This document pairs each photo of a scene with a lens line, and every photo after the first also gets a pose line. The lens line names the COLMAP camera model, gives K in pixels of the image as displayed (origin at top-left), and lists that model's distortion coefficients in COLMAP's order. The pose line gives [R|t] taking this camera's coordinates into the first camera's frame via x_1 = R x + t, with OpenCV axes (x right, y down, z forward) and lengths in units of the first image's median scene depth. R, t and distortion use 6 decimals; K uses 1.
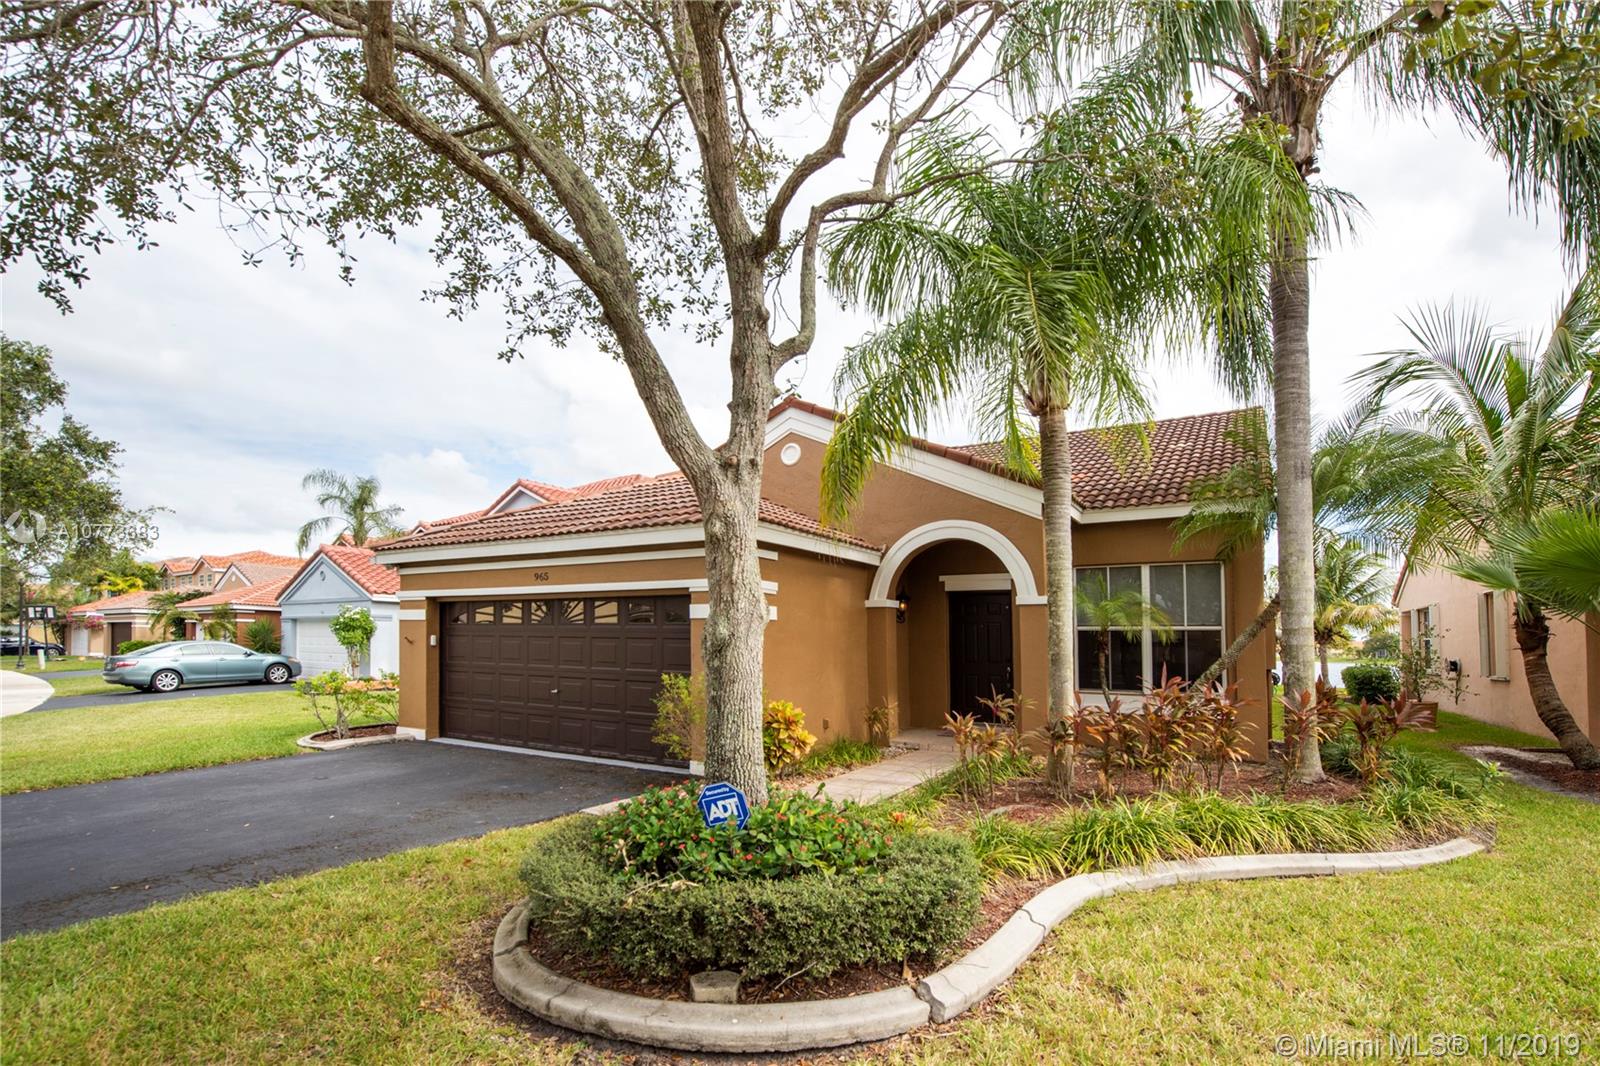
lens RADIAL K [[699.3, 0, 764.5], [0, 699.3, 538.9], [0, 0, 1]] dist [-0.014677, 0.000020]
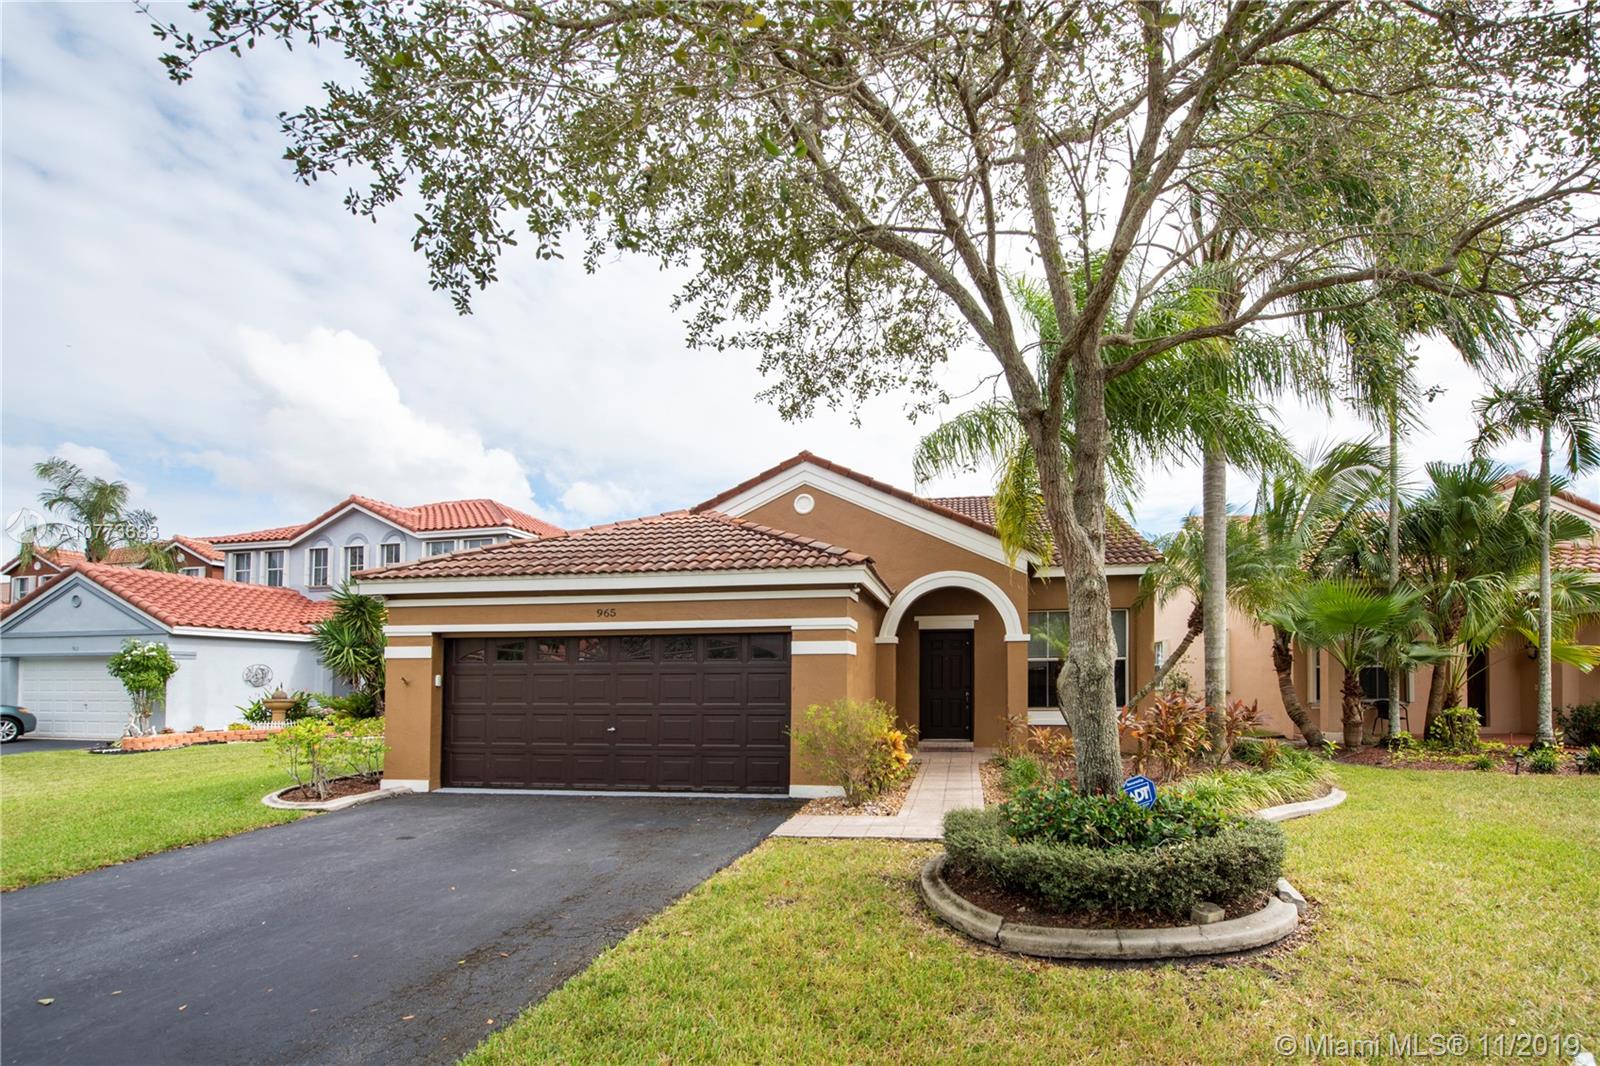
lens RADIAL K [[683.6, 0, 798.4], [0, 683.6, 575.0], [0, 0, 1]] dist [-0.017256, -0.000152]
pose [[0.924609, 0.036364, 0.379179, -0.385426], [-0.036768, 0.999305, -0.006176, -0.002579], [-0.379140, -0.008231, 0.925303, 0.010749]]
